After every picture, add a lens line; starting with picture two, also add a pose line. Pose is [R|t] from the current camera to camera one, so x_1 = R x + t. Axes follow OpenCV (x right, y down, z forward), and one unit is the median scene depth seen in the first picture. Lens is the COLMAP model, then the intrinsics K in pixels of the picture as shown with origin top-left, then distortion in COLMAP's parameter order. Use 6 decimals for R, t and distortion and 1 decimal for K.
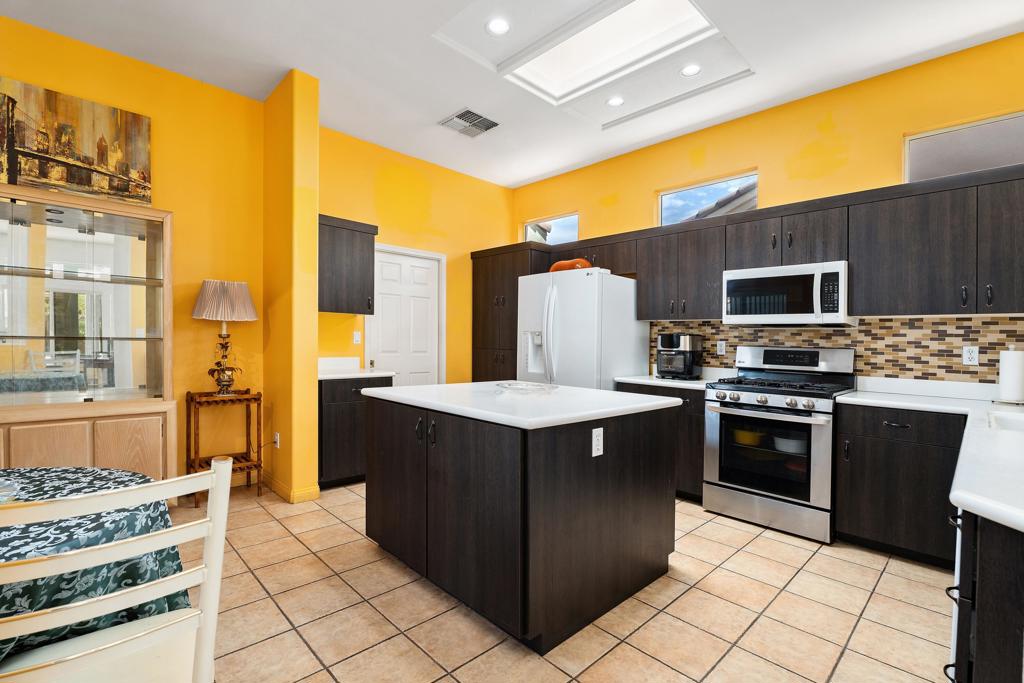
lens RADIAL K [[466.0, 0, 513.5], [0, 466.0, 345.8], [0, 0, 1]] dist [-0.000305, 0.000061]
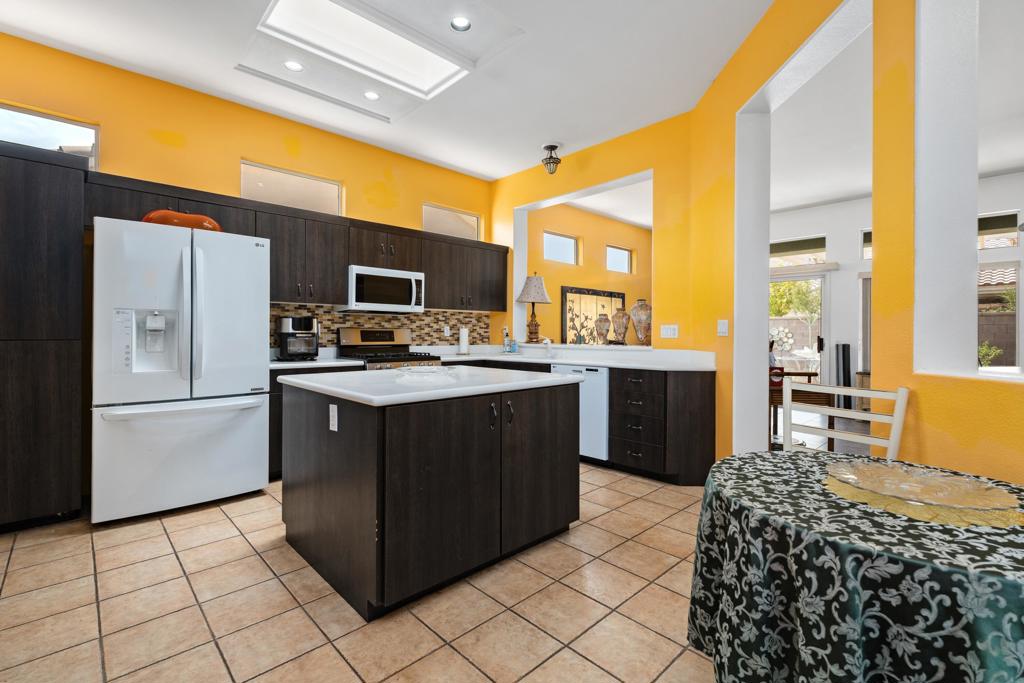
lens RADIAL K [[457.9, 0, 513.1], [0, 457.9, 324.0], [0, 0, 1]] dist [0.018748, 0.000293]
pose [[0.013446, -0.003971, 0.999902, -0.831368], [0.006568, 0.999971, 0.003883, -0.013460], [-0.999888, 0.006515, 0.013472, 0.661857]]
